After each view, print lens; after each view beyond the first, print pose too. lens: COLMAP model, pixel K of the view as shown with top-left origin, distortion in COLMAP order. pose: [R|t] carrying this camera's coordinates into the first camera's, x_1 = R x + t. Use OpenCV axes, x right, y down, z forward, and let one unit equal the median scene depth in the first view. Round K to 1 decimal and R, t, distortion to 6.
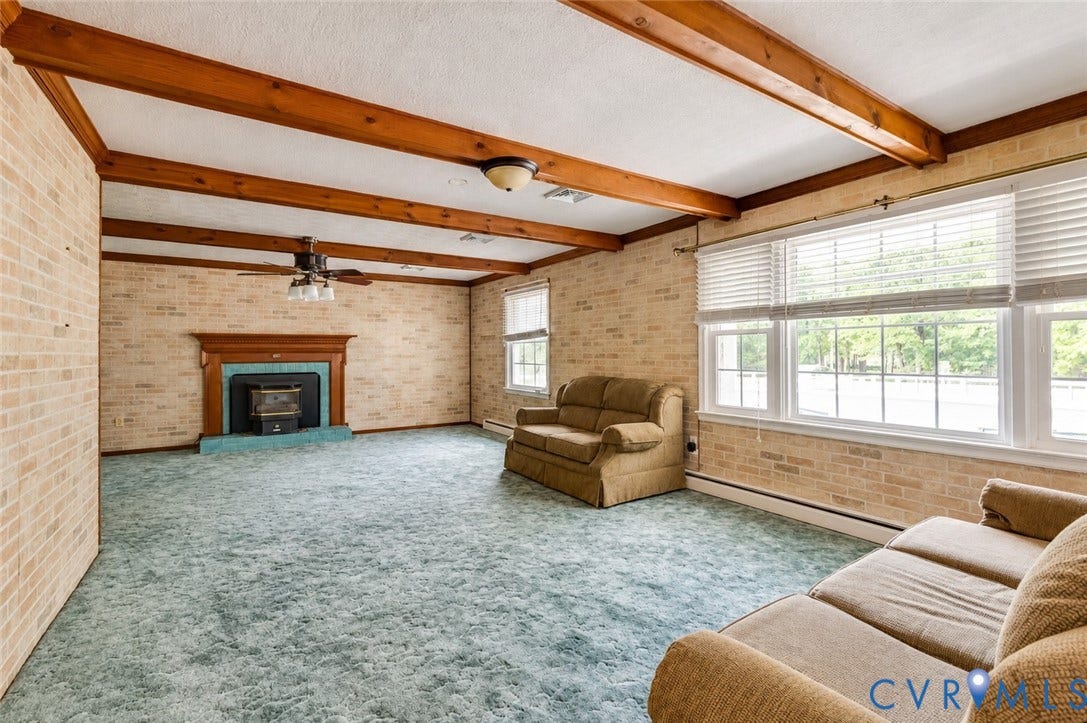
lens RADIAL K [[484.8, 0, 569.0], [0, 484.8, 348.6], [0, 0, 1]] dist [0.004441, -0.000437]
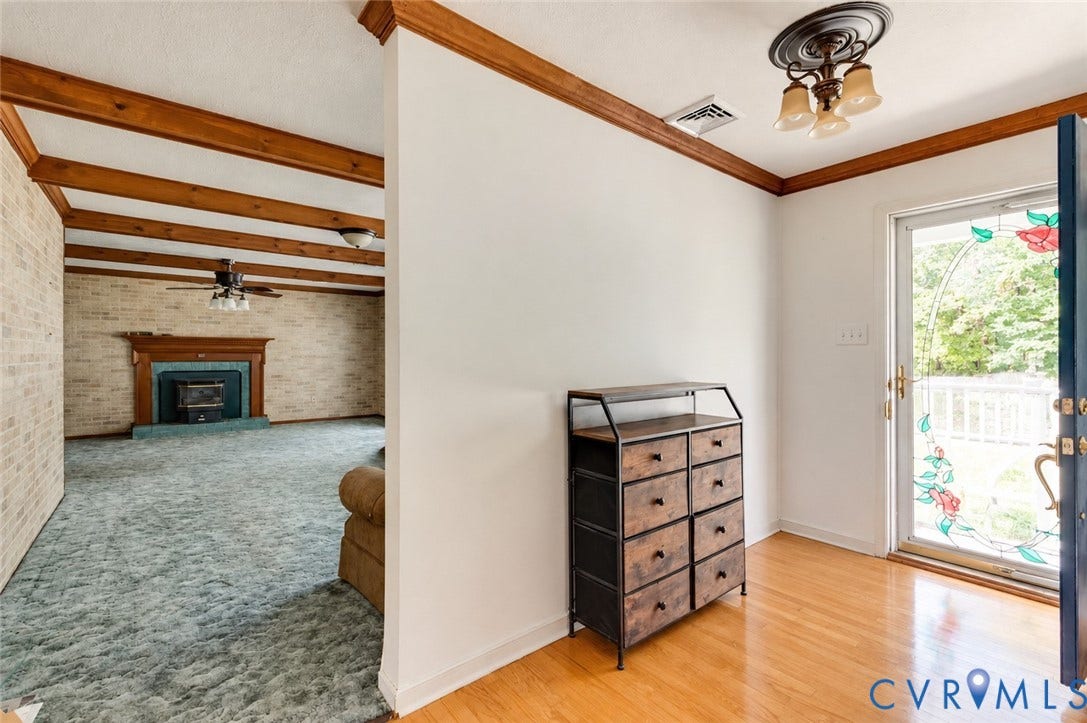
lens RADIAL K [[484.8, 0, 542.7], [0, 484.8, 357.0], [0, 0, 1]] dist [0.004441, -0.000437]
pose [[0.997889, 0.007978, 0.064455, 0.133802], [-0.008823, 0.999879, 0.012834, -0.003818], [-0.064344, -0.013376, 0.997838, -0.205185]]
